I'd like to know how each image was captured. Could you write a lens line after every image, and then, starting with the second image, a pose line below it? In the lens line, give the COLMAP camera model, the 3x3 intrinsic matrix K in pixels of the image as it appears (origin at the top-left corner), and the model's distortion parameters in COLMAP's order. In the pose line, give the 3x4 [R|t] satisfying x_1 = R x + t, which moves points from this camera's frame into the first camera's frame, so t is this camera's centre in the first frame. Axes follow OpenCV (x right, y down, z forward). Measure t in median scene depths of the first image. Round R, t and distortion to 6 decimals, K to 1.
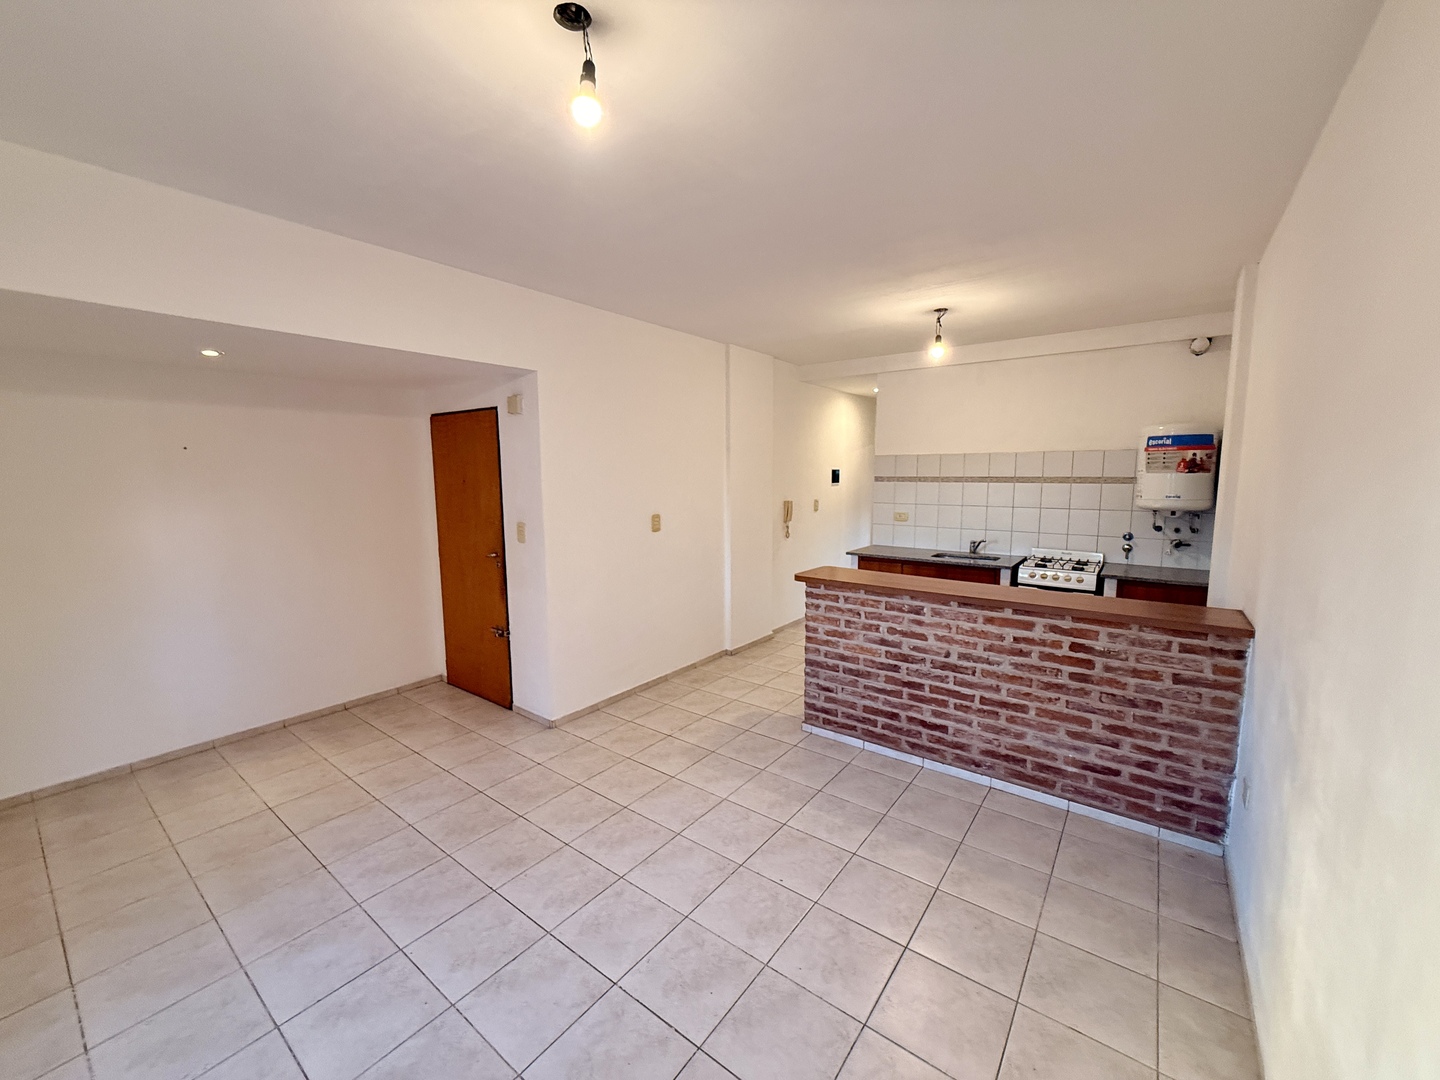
lens RADIAL K [[574.9, 0, 724.2], [0, 574.9, 540.9], [0, 0, 1]] dist [-0.000959, 0.000440]
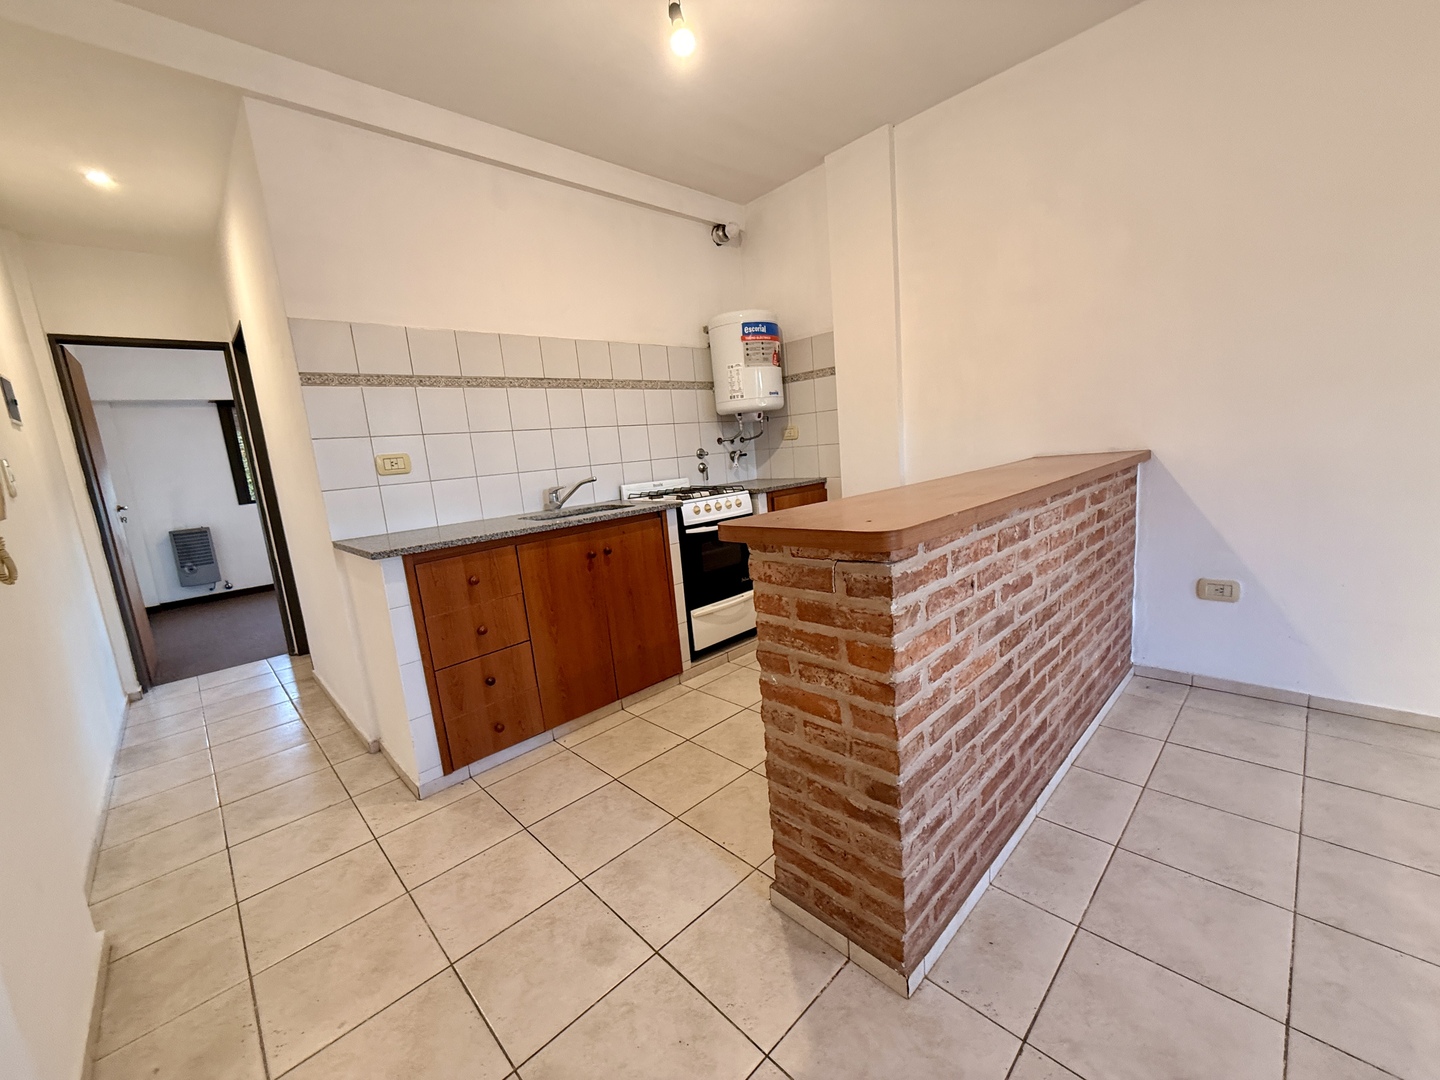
lens RADIAL K [[574.9, 0, 726.3], [0, 574.9, 542.2], [0, 0, 1]] dist [-0.000959, 0.000440]
pose [[0.147013, -0.171209, 0.974205, -0.166250], [0.201083, 0.969513, 0.140040, 0.009671], [-0.968480, 0.175308, 0.176958, 1.065772]]
